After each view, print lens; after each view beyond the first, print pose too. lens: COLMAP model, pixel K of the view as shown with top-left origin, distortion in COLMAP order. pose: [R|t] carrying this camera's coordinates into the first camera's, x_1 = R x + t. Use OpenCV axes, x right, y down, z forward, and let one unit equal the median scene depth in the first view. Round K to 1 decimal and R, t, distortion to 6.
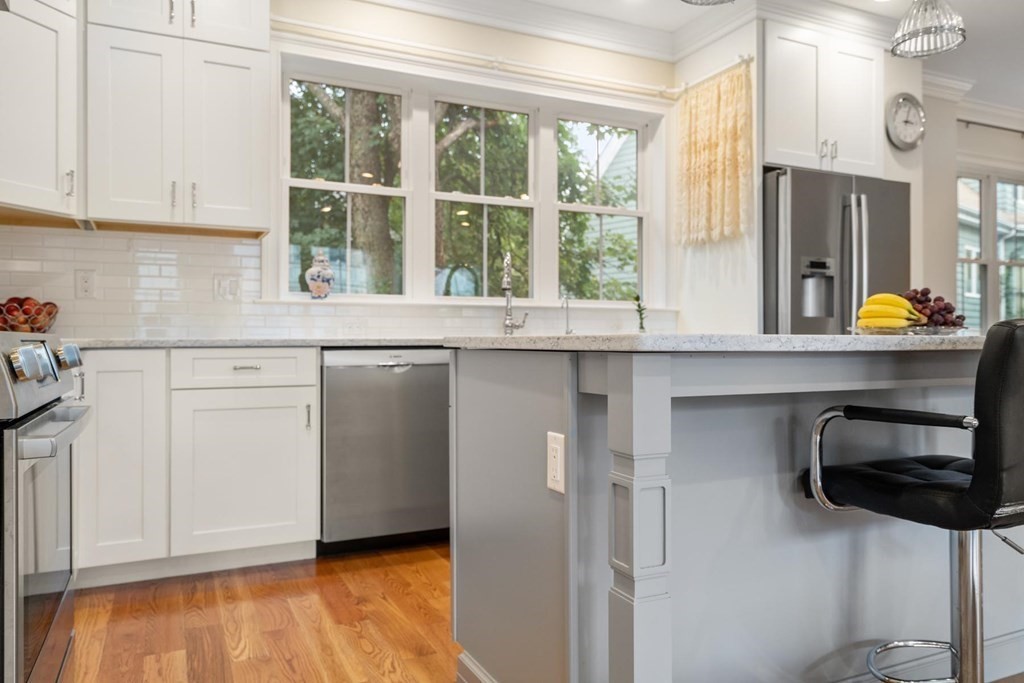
lens RADIAL K [[733.4, 0, 504.2], [0, 733.4, 339.0], [0, 0, 1]] dist [0.007901, 0.003872]
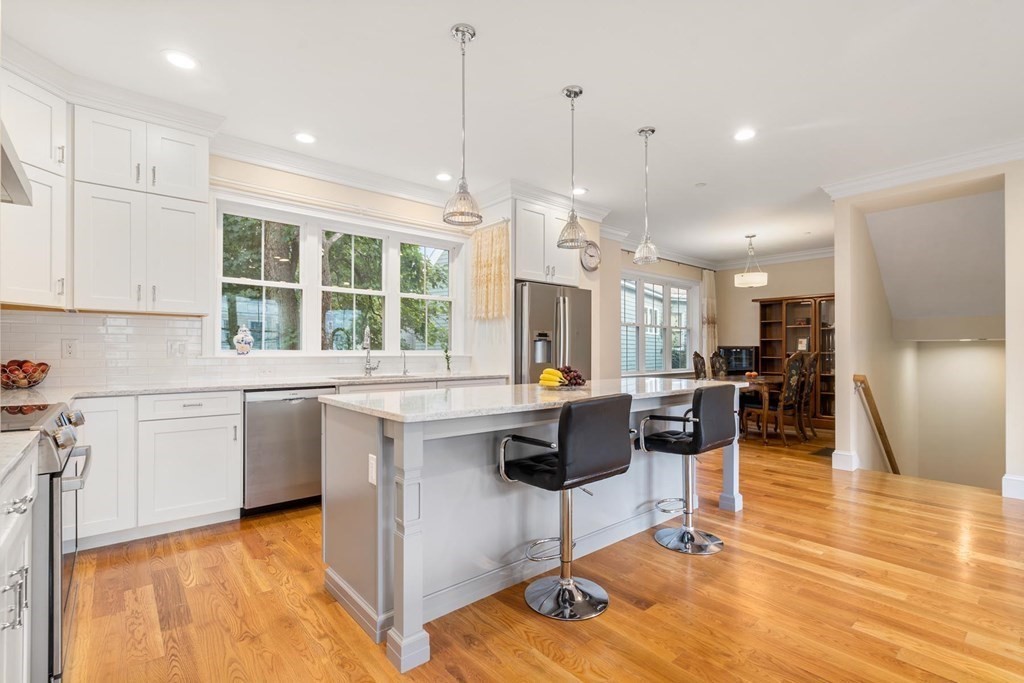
lens RADIAL K [[476.9, 0, 509.5], [0, 476.9, 352.8], [0, 0, 1]] dist [-0.006142, 0.003786]
pose [[0.965912, 0.003640, 0.258844, 0.048786], [-0.005059, 0.999976, 0.004815, -0.081999], [-0.258820, -0.005960, 0.965907, -0.181872]]
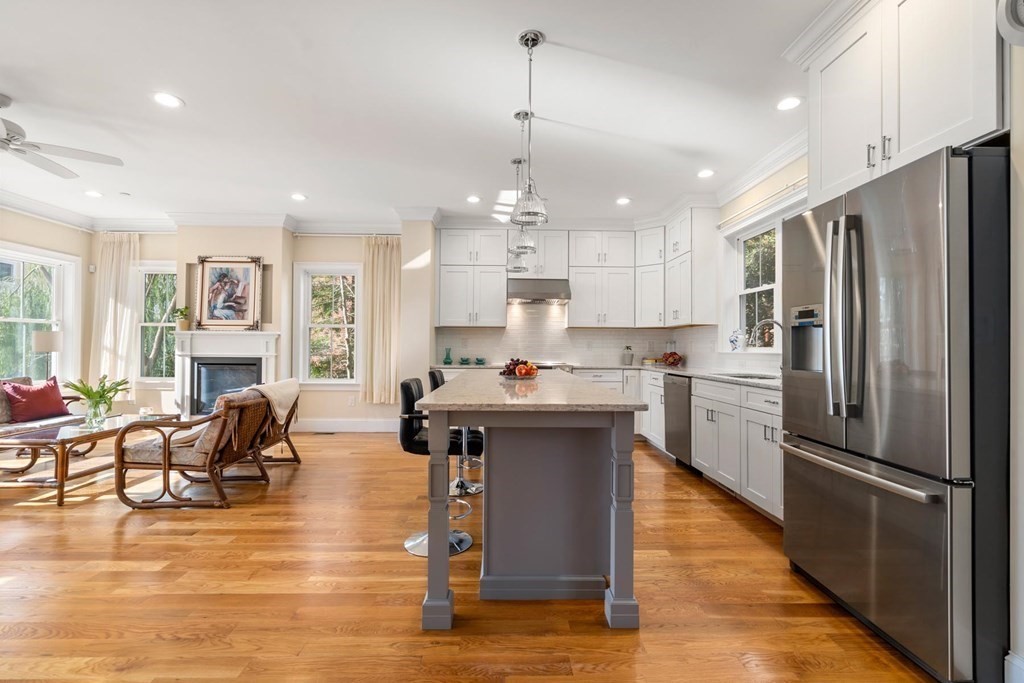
lens RADIAL K [[476.9, 0, 512.6], [0, 476.9, 336.0], [0, 0, 1]] dist [-0.006142, 0.003786]
pose [[-0.410756, -0.021739, -0.911486, 1.503885], [-0.003295, 0.999745, -0.022359, -0.079245], [0.911740, -0.006181, -0.410722, 1.221646]]
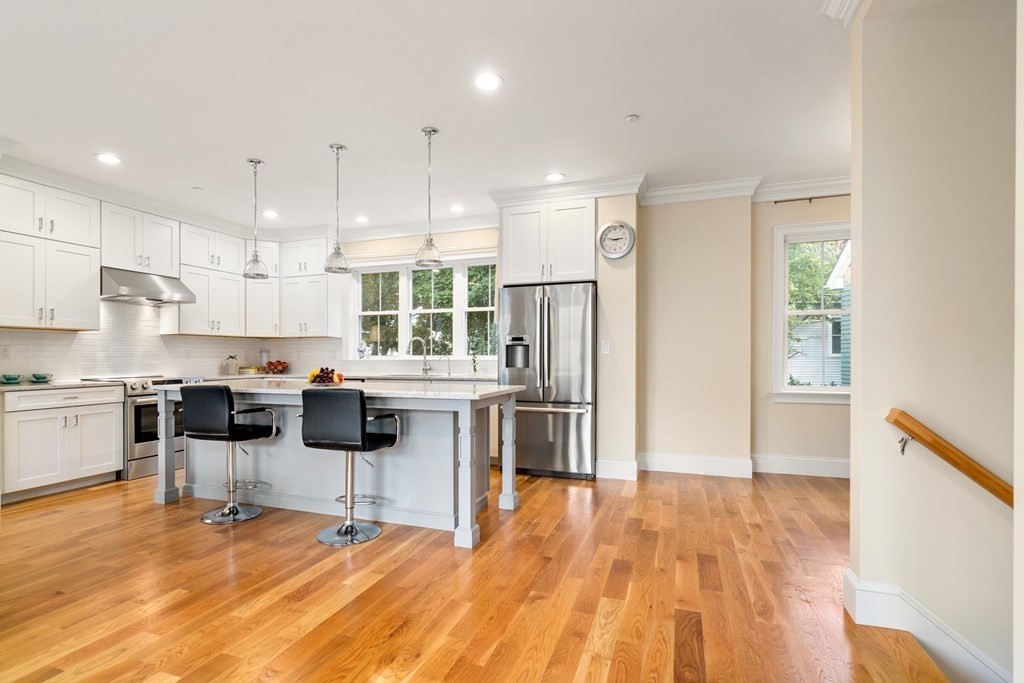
lens RADIAL K [[476.9, 0, 518.9], [0, 476.9, 357.0], [0, 0, 1]] dist [-0.006142, 0.003786]
pose [[0.721458, 0.001318, -0.692457, 1.693053], [0.002576, 0.999986, 0.004588, -0.082480], [0.692454, -0.005094, 0.721444, 0.181607]]
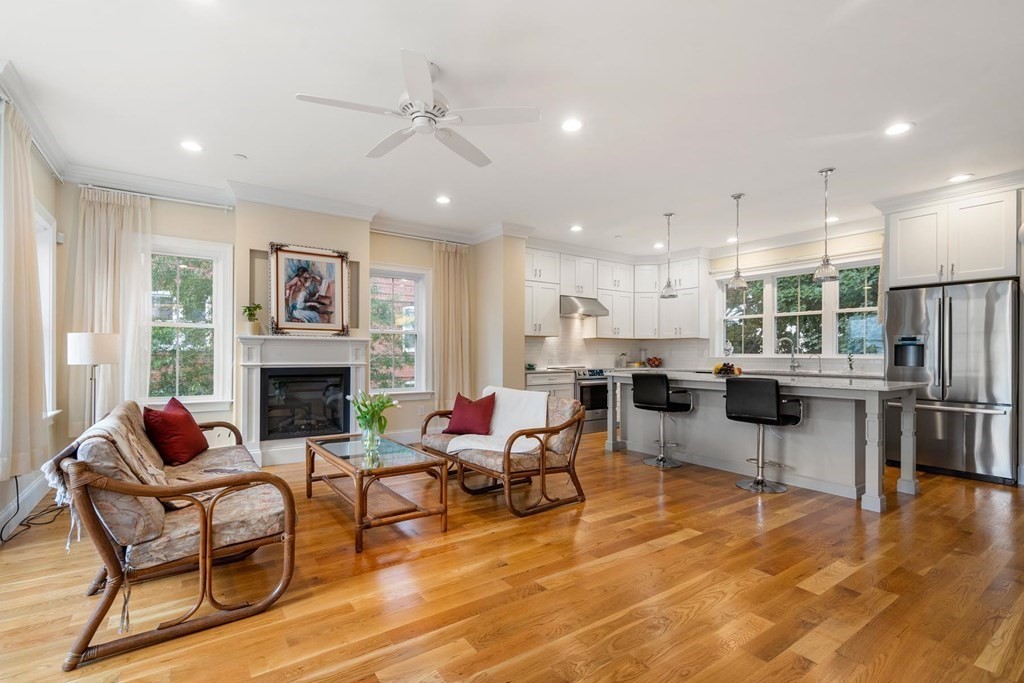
lens RADIAL K [[476.9, 0, 509.5], [0, 476.9, 350.9], [0, 0, 1]] dist [-0.006142, 0.003786]
pose [[0.175875, -0.002577, -0.984409, 1.959964], [-0.001665, 0.999994, -0.002915, -0.085960], [0.984411, 0.002152, 0.175870, -0.309596]]
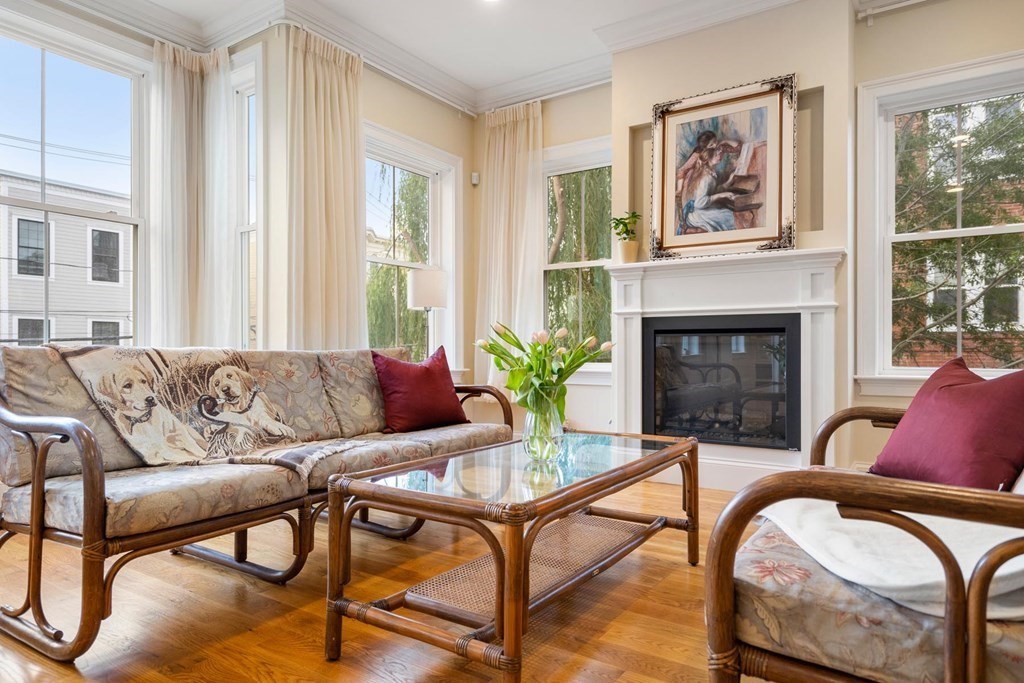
lens RADIAL K [[637.5, 0, 511.4], [0, 637.5, 350.1], [0, 0, 1]] dist [0.007698, 0.001416]
pose [[-0.858190, 0.001036, -0.513332, 1.127666], [0.002807, 0.999992, -0.002674, 0.039578], [0.513325, -0.003735, -0.858186, 0.133672]]
